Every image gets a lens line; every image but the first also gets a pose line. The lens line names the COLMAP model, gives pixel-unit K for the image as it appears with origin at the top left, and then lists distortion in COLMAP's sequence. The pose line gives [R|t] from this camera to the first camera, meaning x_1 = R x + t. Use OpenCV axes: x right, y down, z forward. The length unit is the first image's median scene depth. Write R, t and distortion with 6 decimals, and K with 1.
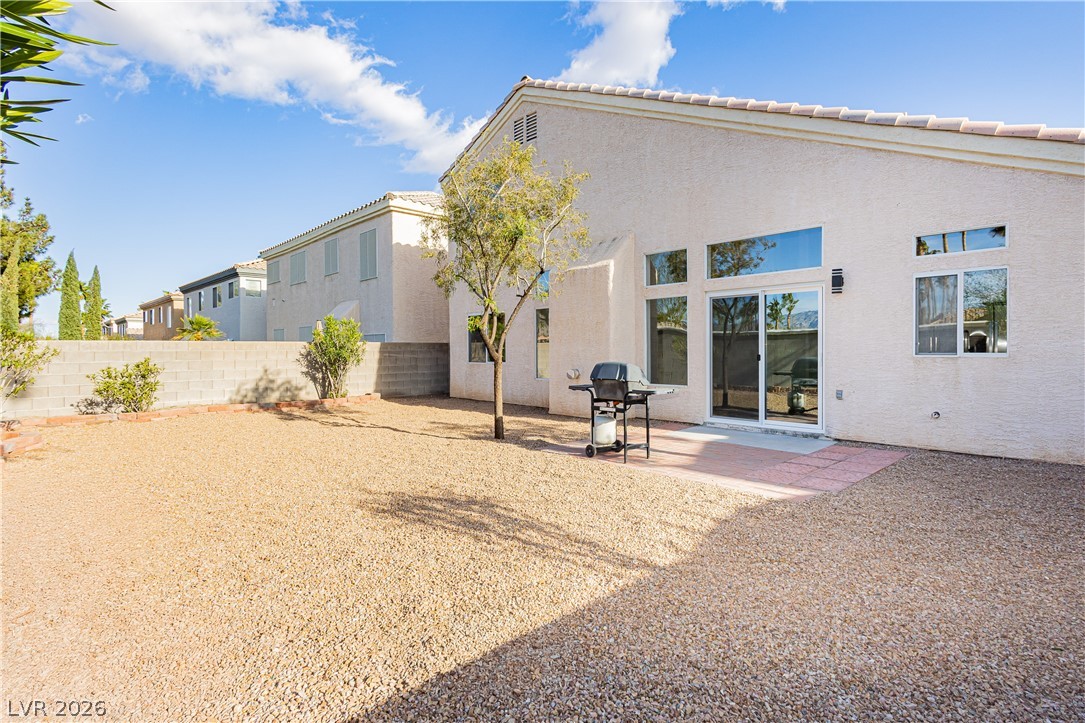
lens RADIAL K [[497.9, 0, 546.1], [0, 497.9, 357.8], [0, 0, 1]] dist [0.008570, -0.001219]
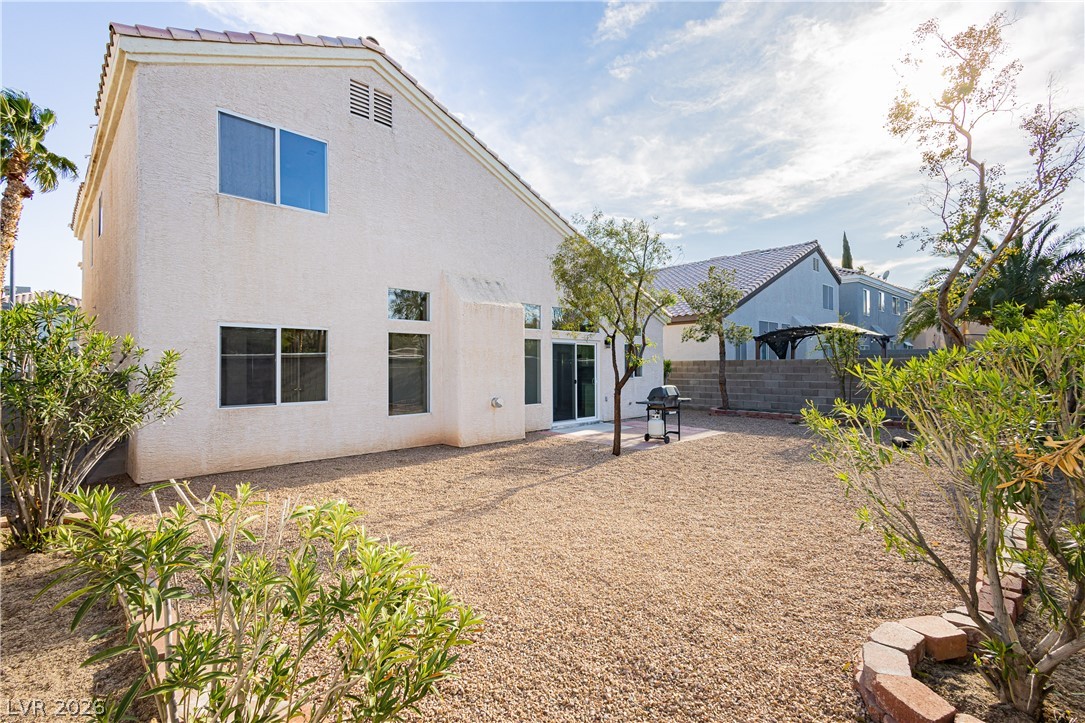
lens RADIAL K [[497.9, 0, 546.5], [0, 497.9, 361.2], [0, 0, 1]] dist [0.008570, -0.001219]
pose [[0.023524, 0.006136, 0.999704, -1.234268], [0.016708, 0.999839, -0.006530, -0.057794], [-0.999584, 0.016857, 0.023418, 1.052041]]
